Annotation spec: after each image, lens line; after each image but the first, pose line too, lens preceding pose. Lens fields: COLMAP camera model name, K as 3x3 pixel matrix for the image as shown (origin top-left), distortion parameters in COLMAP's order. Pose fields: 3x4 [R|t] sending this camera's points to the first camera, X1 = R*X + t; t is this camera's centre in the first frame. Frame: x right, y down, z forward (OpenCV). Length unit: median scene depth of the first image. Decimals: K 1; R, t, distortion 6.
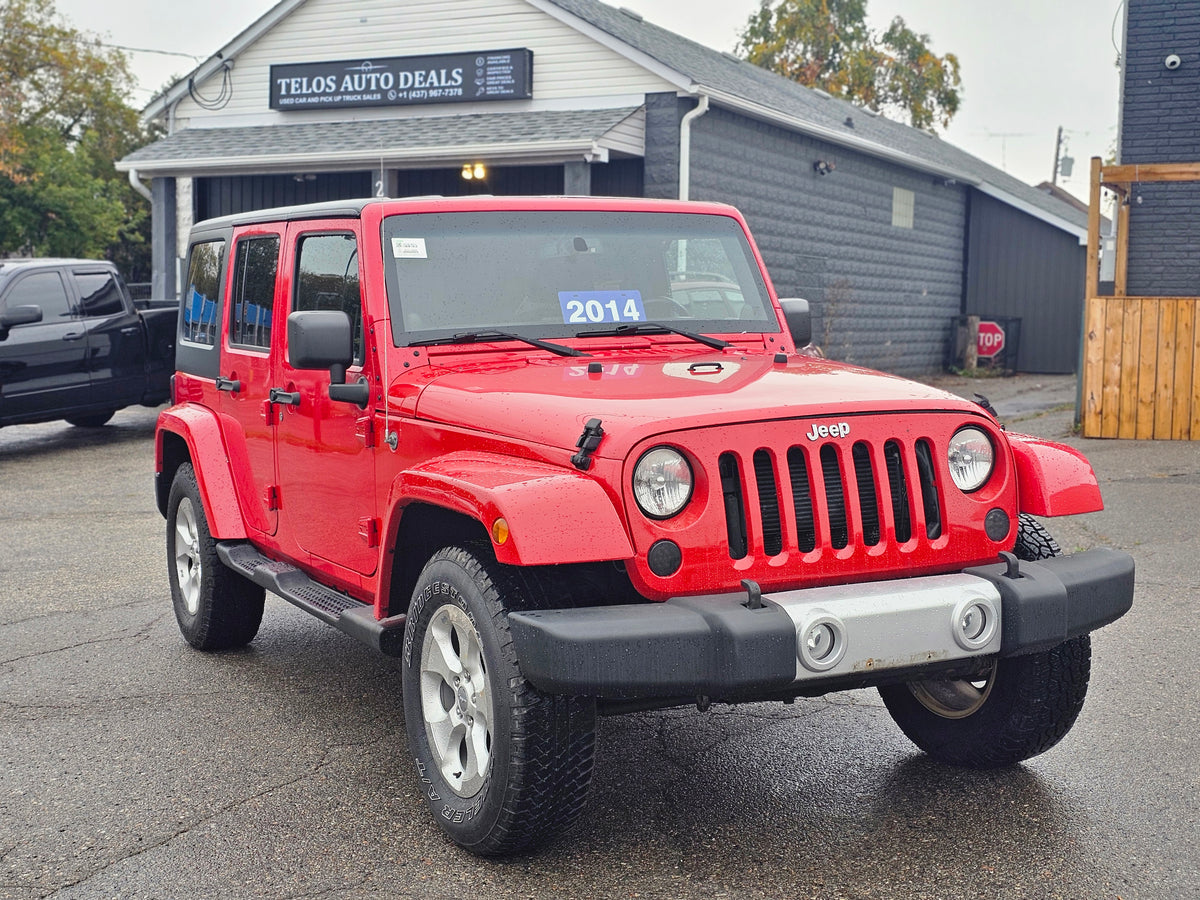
lens RADIAL K [[1583.3, 0, 578.5], [0, 1583.3, 449.3], [0, 0, 1]] dist [0.166017, -0.443330]
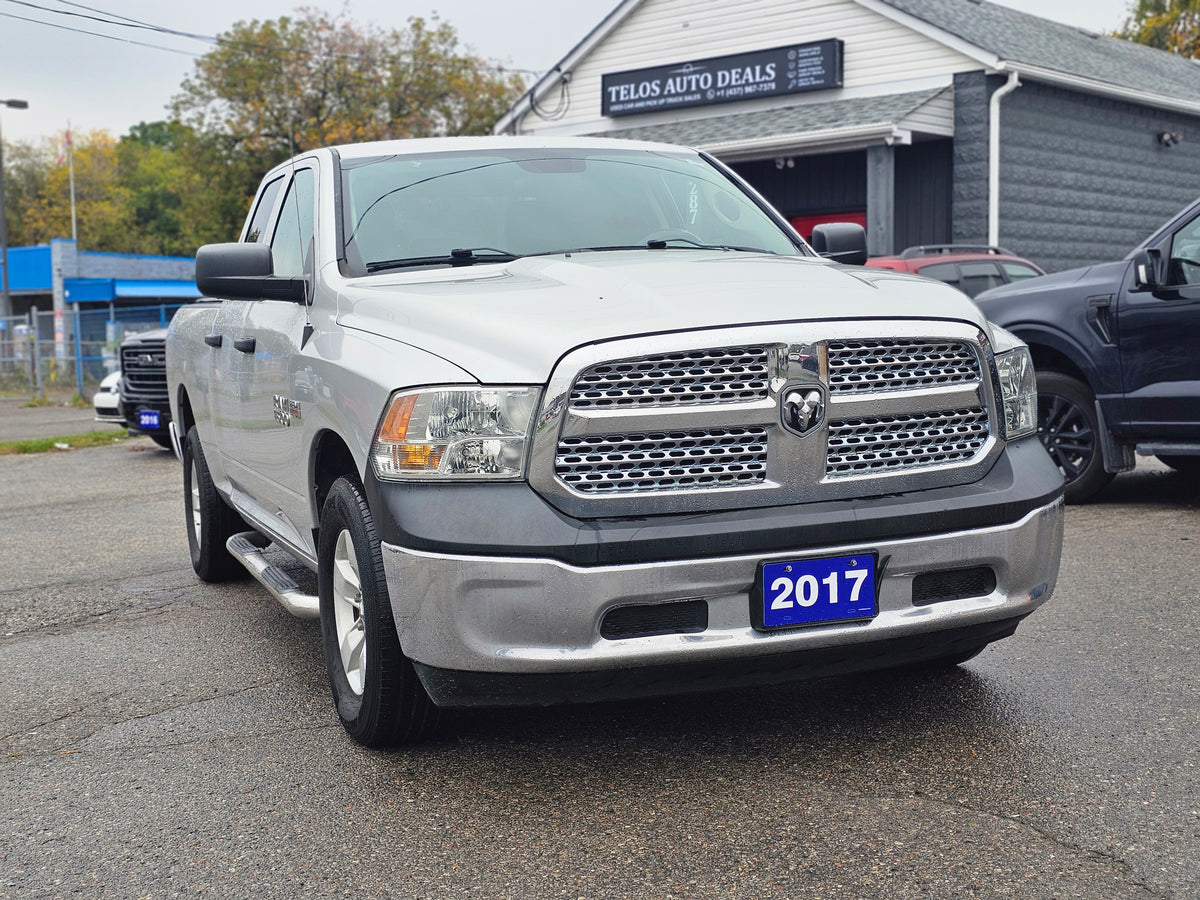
lens RADIAL K [[1583.3, 0, 578.5], [0, 1583.3, 449.3], [0, 0, 1]] dist [0.166017, -0.443330]
pose [[0.964699, -0.005295, -0.263302, 0.073072], [0.004046, 0.999978, -0.005285, 0.015113], [0.263324, 0.004033, 0.964699, -0.026709]]
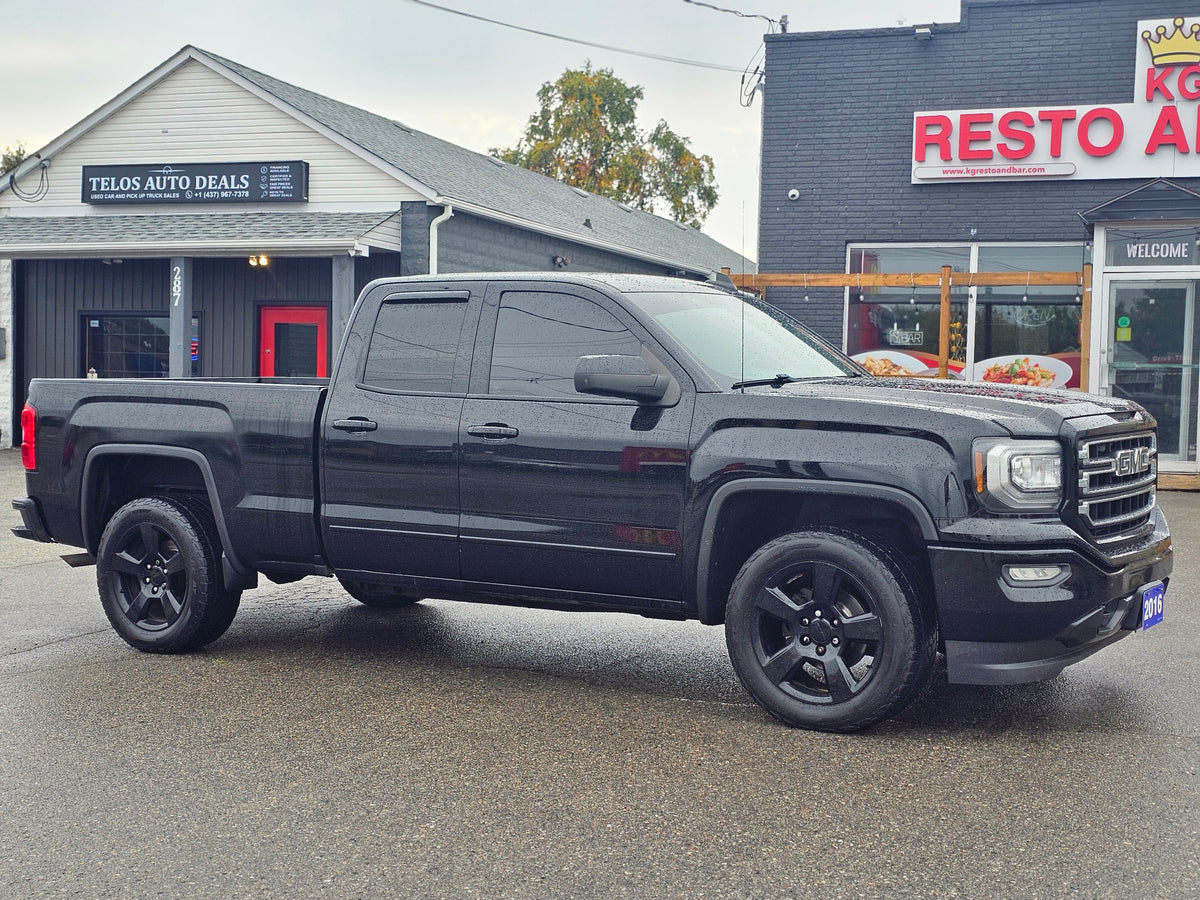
lens RADIAL K [[1600.5, 0, 600.0], [0, 1600.5, 450.0], [0, 0, 1]] dist [0.199624, -0.655091]
pose [[0.992531, 0.004168, 0.121919, 0.040500], [0.001082, 0.999076, -0.042967, 0.020076], [-0.121985, 0.042778, 0.991610, -0.224274]]
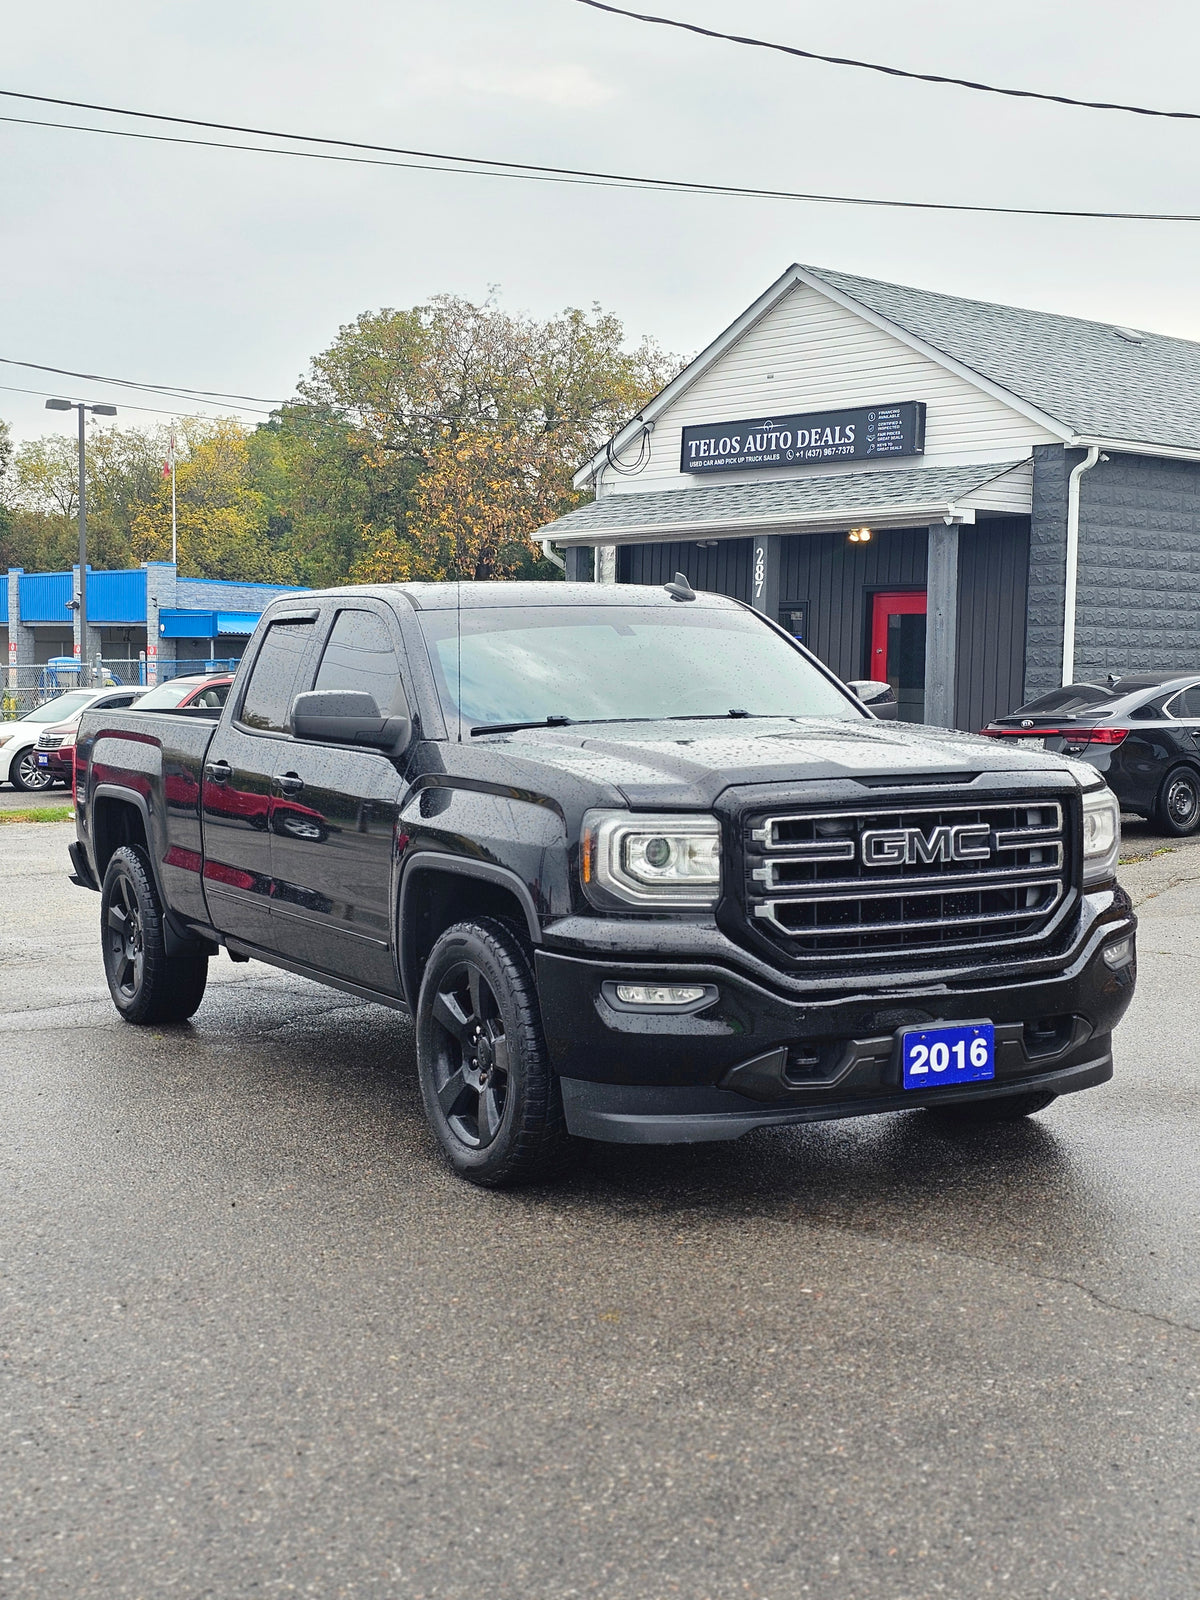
lens RADIAL K [[2136.9, 0, 600.0], [0, 2136.9, 800.0], [0, 0, 1]] dist [0.187518, -0.504912]
pose [[0.924018, 0.024823, -0.381542, 0.268768], [-0.034312, 0.999247, -0.018087, 0.008616], [0.380806, 0.029804, 0.924175, -0.209319]]
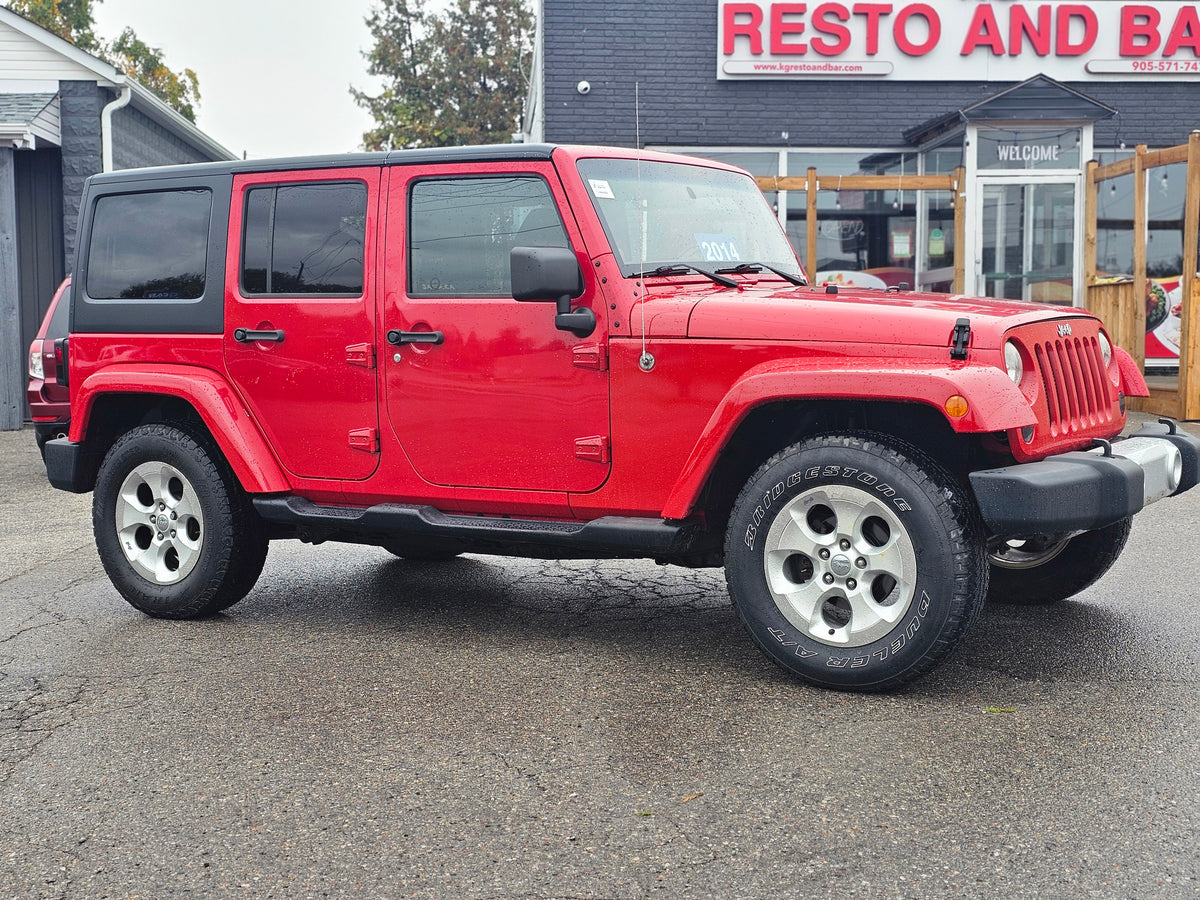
lens RADIAL K [[1602.7, 0, 568.3], [0, 1602.7, 449.9], [0, 0, 1]] dist [0.187518, -0.504912]
pose [[0.862076, -0.047784, 0.504522, -0.183115], [0.056381, 0.998408, -0.001778, 0.013871], [-0.503634, 0.029978, 0.863397, 0.017255]]
